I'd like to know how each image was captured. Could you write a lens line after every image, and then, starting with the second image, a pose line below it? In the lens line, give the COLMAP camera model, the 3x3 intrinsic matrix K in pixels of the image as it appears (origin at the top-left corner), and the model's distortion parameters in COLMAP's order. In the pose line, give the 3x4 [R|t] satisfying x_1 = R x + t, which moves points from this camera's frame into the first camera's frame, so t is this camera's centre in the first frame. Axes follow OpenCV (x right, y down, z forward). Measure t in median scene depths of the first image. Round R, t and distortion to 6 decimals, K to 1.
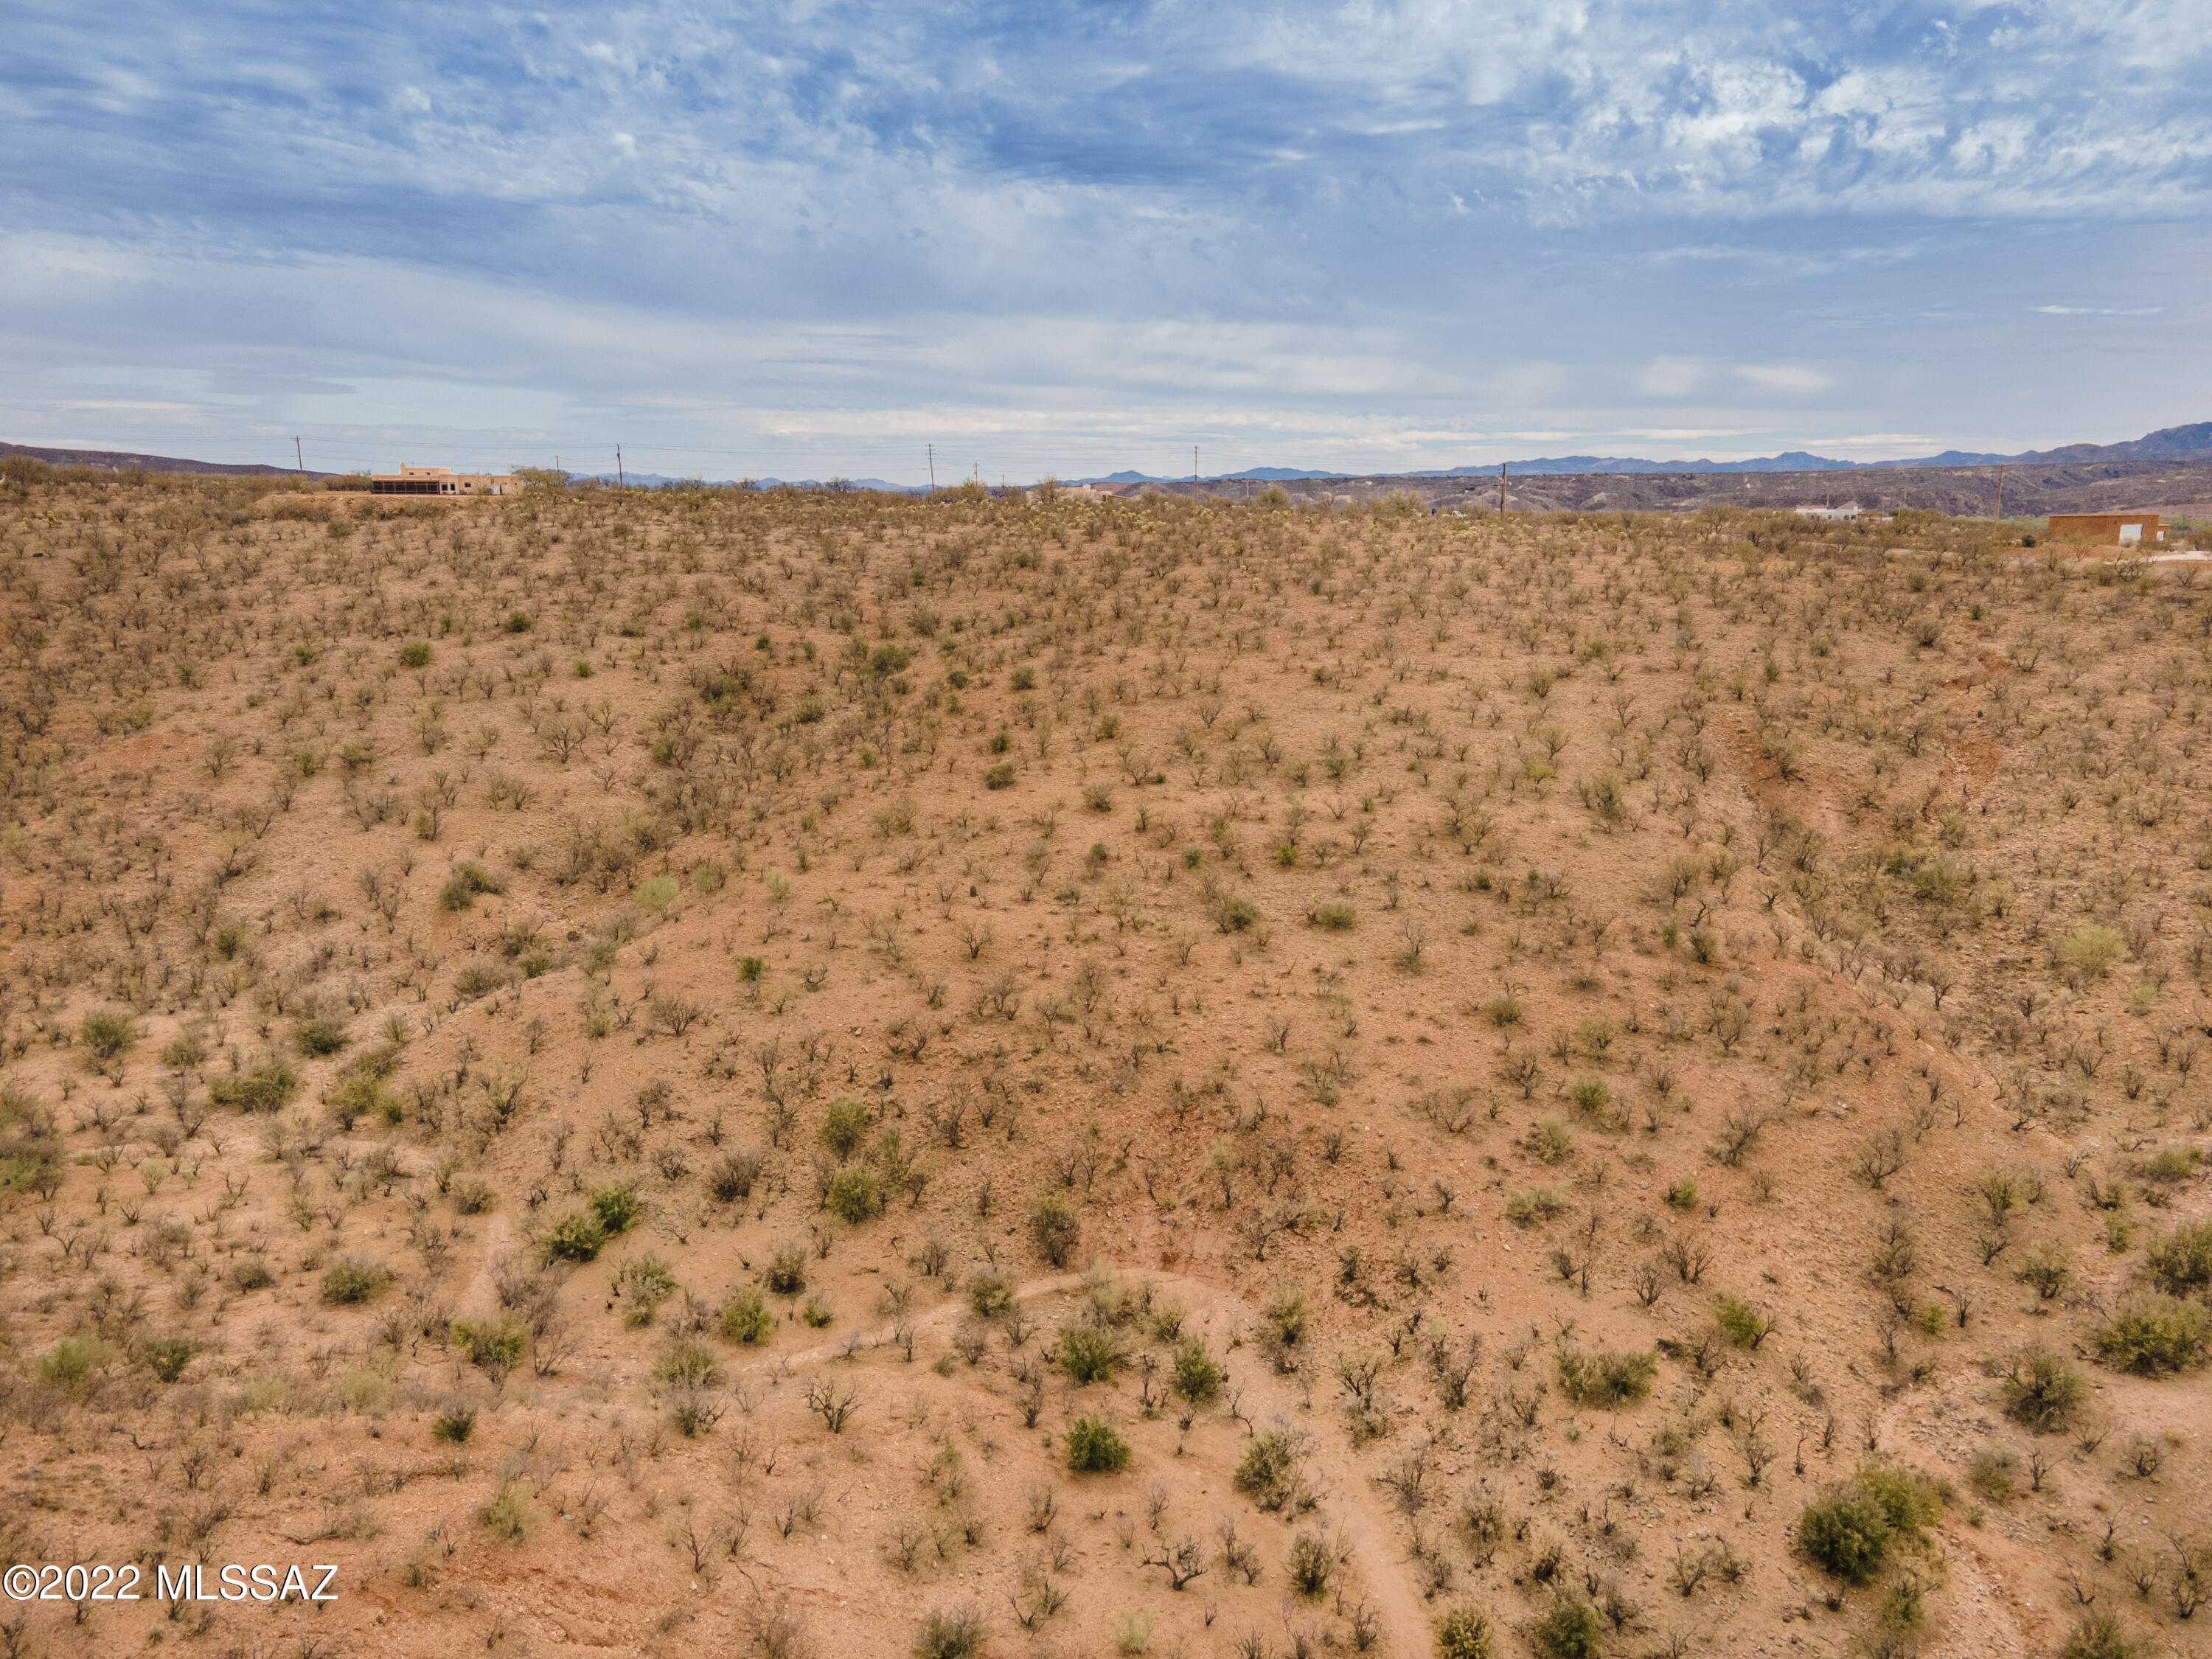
lens RADIAL K [[1608.9, 0, 1118.1], [0, 1608.9, 827.0], [0, 0, 1]] dist [0.027707, 0.026479]
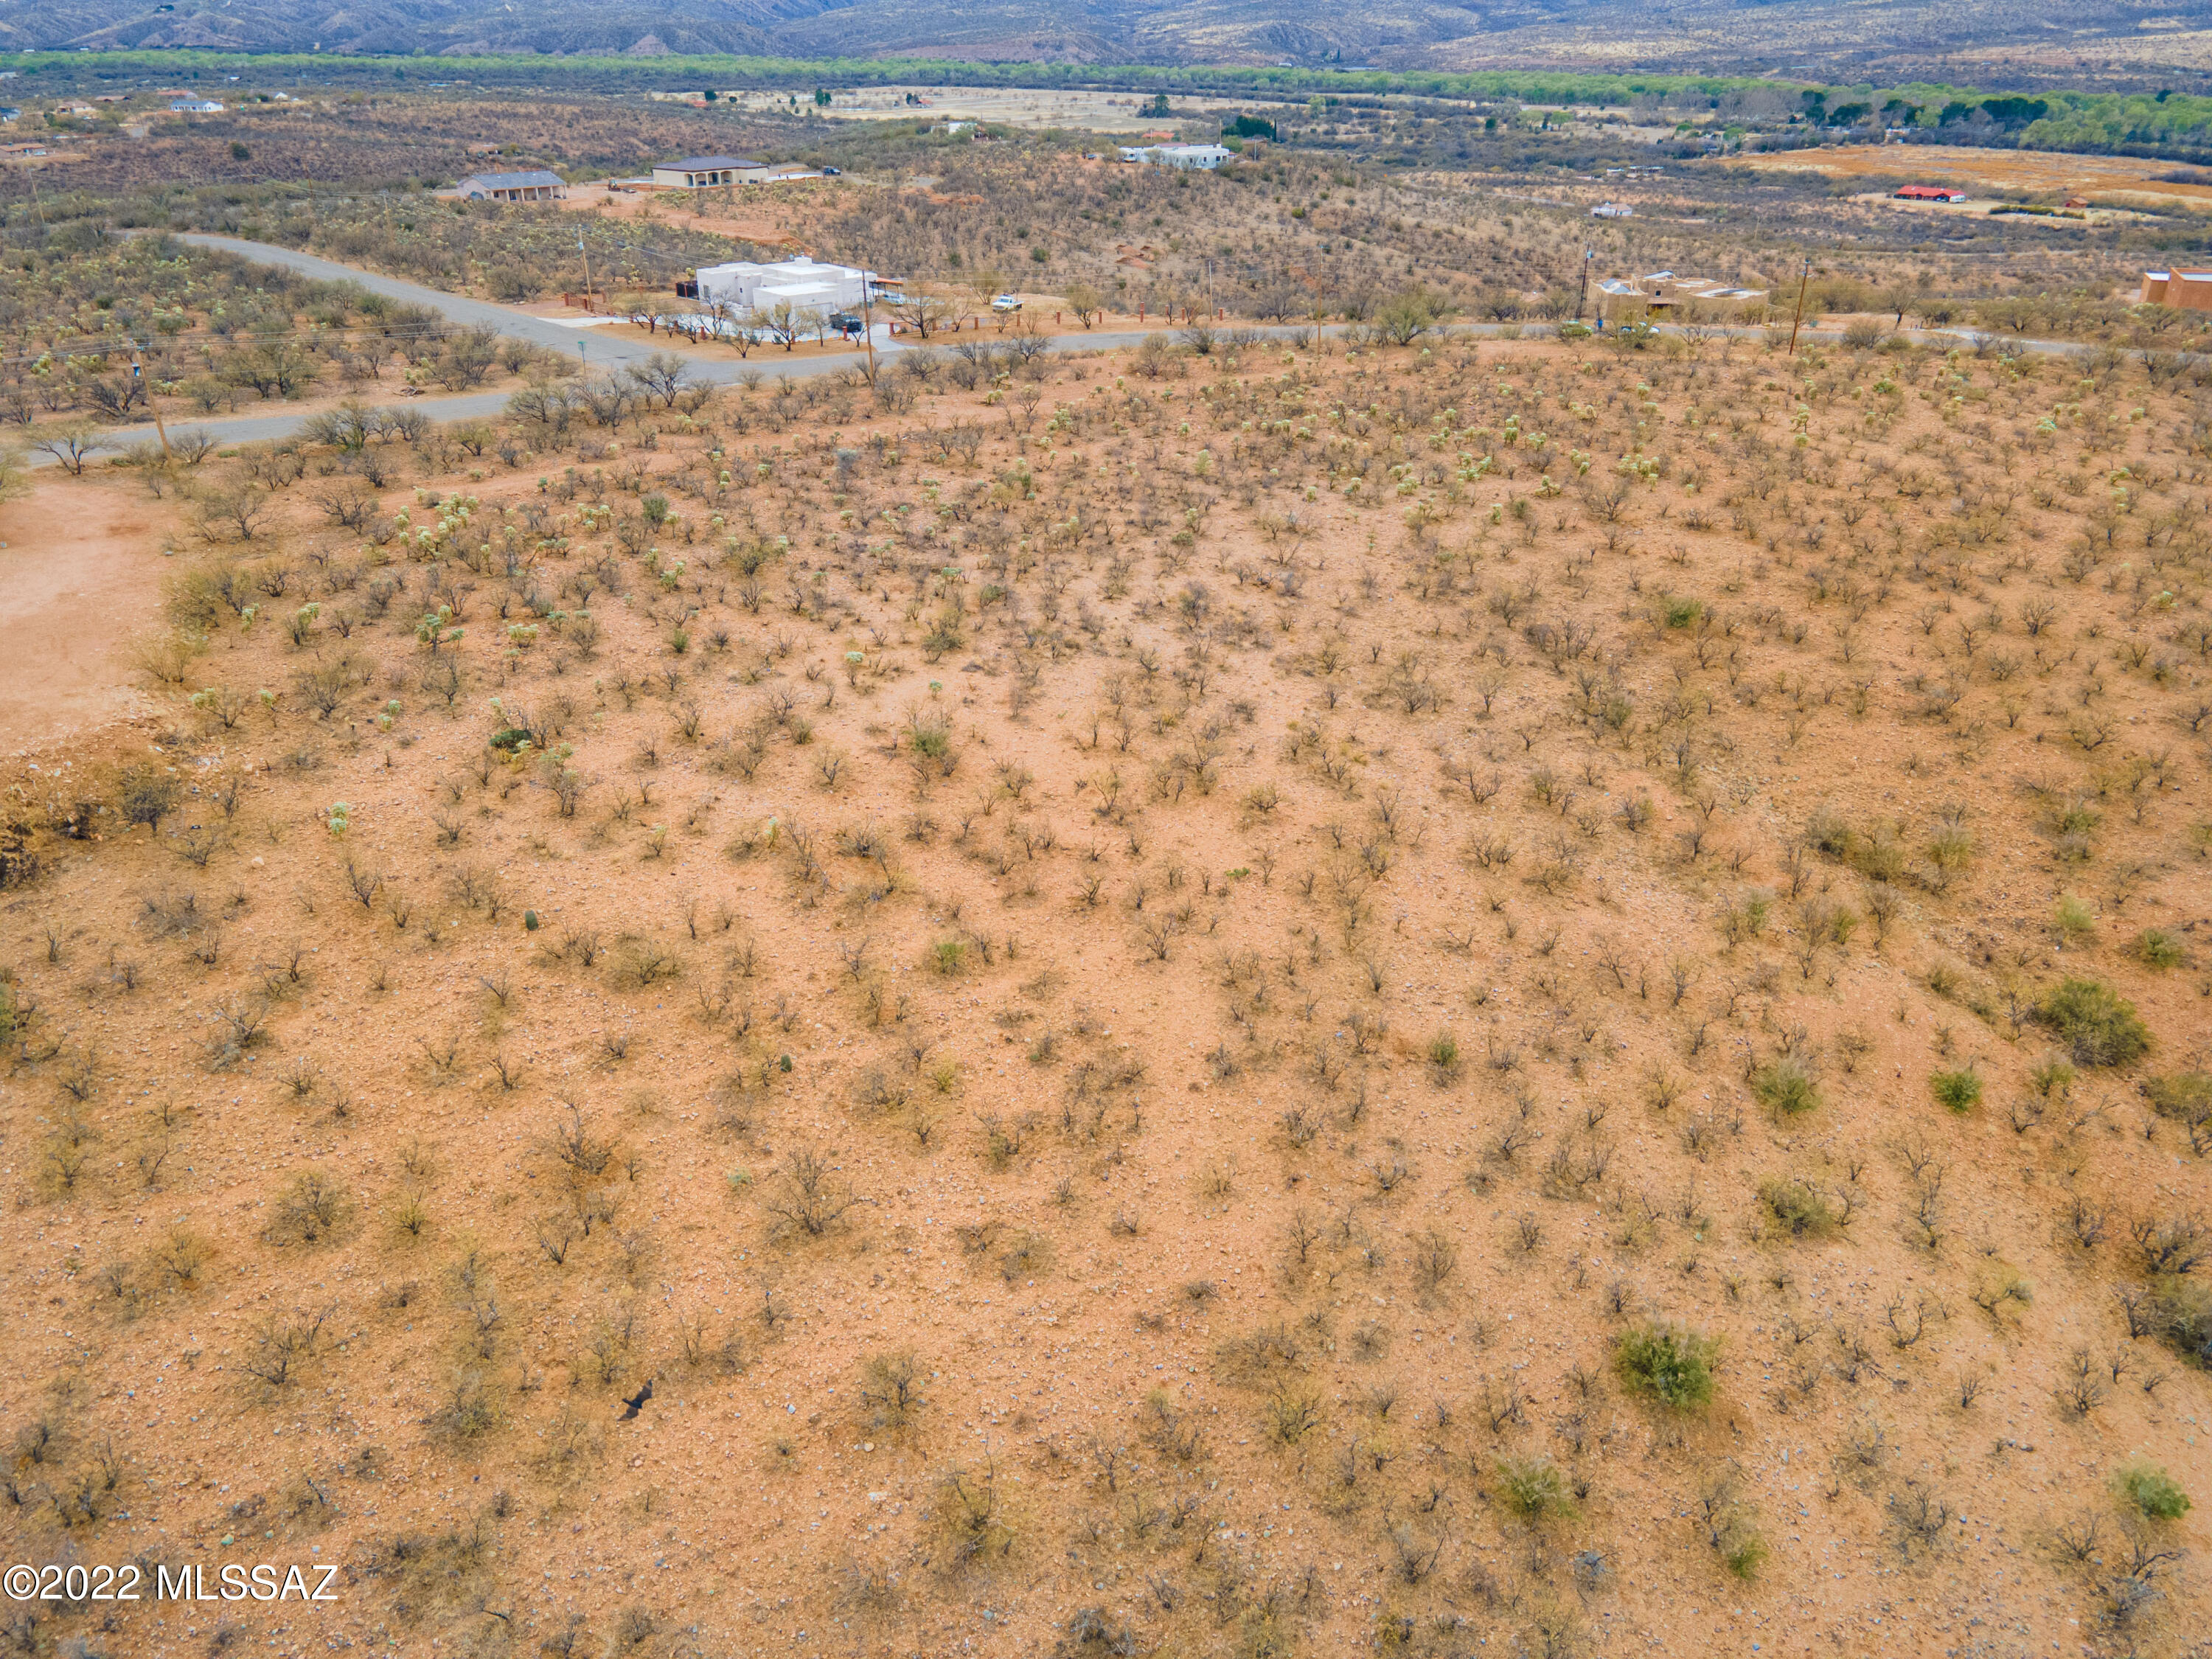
lens RADIAL K [[1608.9, 0, 1111.1], [0, 1608.9, 830.4], [0, 0, 1]] dist [0.027707, 0.026479]
pose [[0.750965, -0.296677, 0.589944, -0.875839], [0.131705, 0.942735, 0.306438, -0.480044], [-0.647074, -0.152426, 0.747035, 1.245687]]
